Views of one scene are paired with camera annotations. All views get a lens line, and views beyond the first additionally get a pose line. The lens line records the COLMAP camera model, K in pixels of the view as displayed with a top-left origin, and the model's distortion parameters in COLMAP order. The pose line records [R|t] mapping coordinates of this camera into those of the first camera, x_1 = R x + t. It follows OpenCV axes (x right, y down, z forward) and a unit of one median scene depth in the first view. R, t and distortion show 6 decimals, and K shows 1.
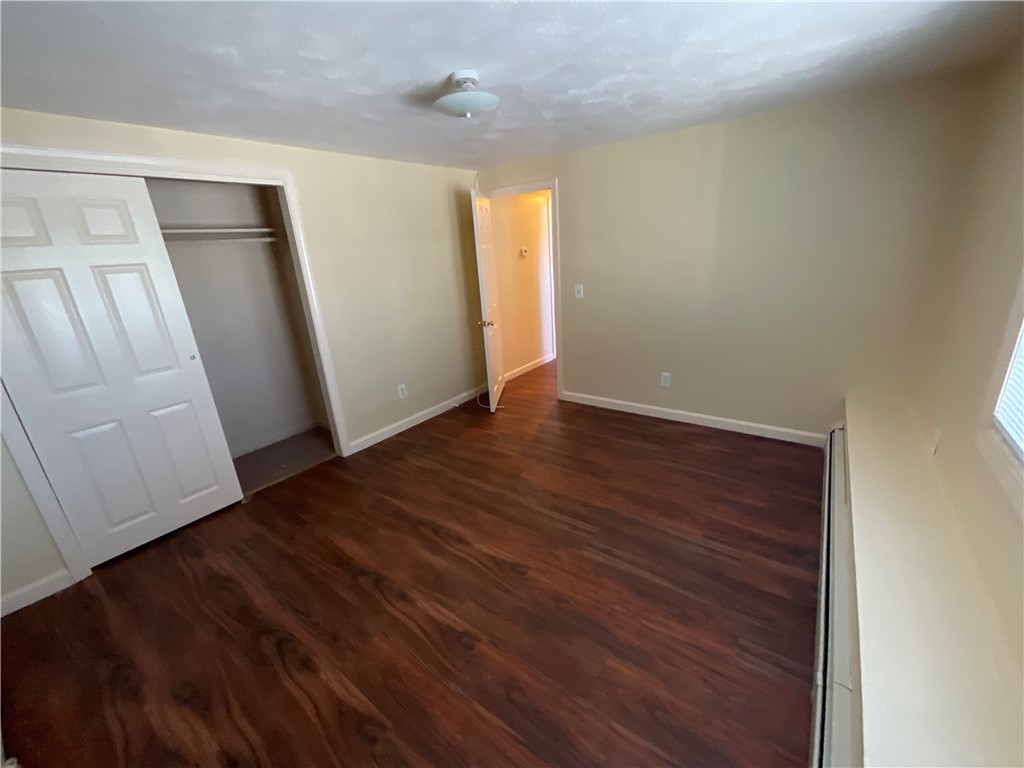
lens RADIAL K [[417.0, 0, 511.5], [0, 417.0, 383.5], [0, 0, 1]] dist [-0.005968, 0.004512]
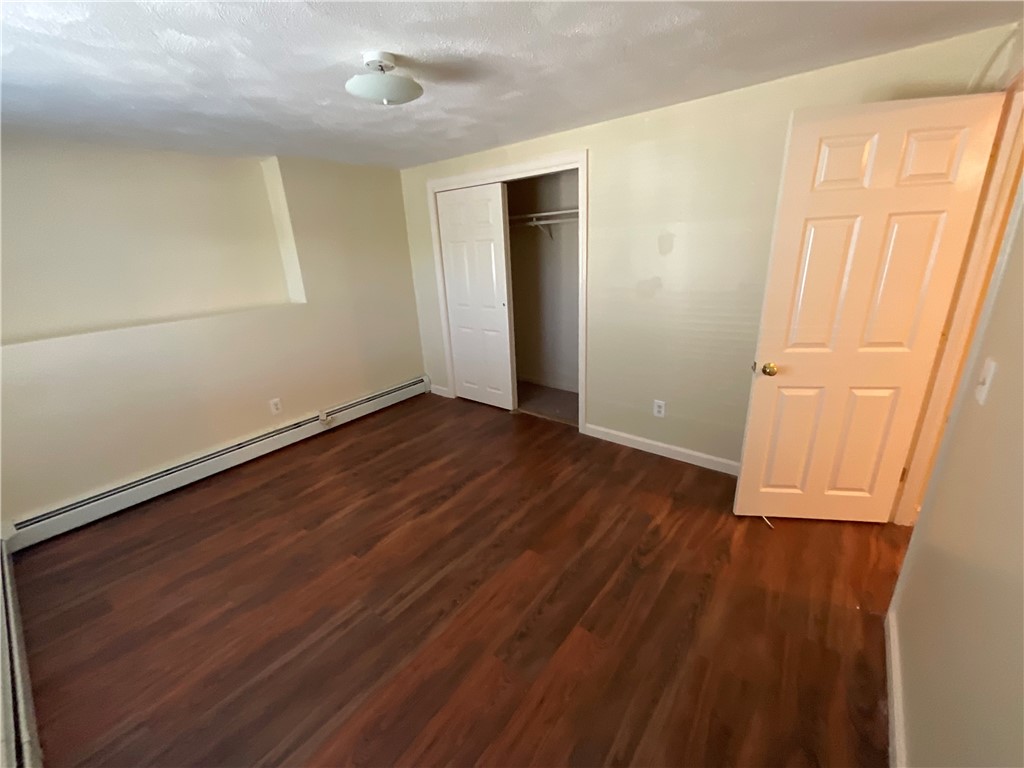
lens RADIAL K [[417.0, 0, 512.1], [0, 417.0, 382.6], [0, 0, 1]] dist [-0.005968, 0.004512]
pose [[-0.026155, 0.373234, -0.927368, 0.778801], [-0.269262, 0.890769, 0.366098, -0.403560], [0.962712, 0.259281, 0.077199, 1.085013]]
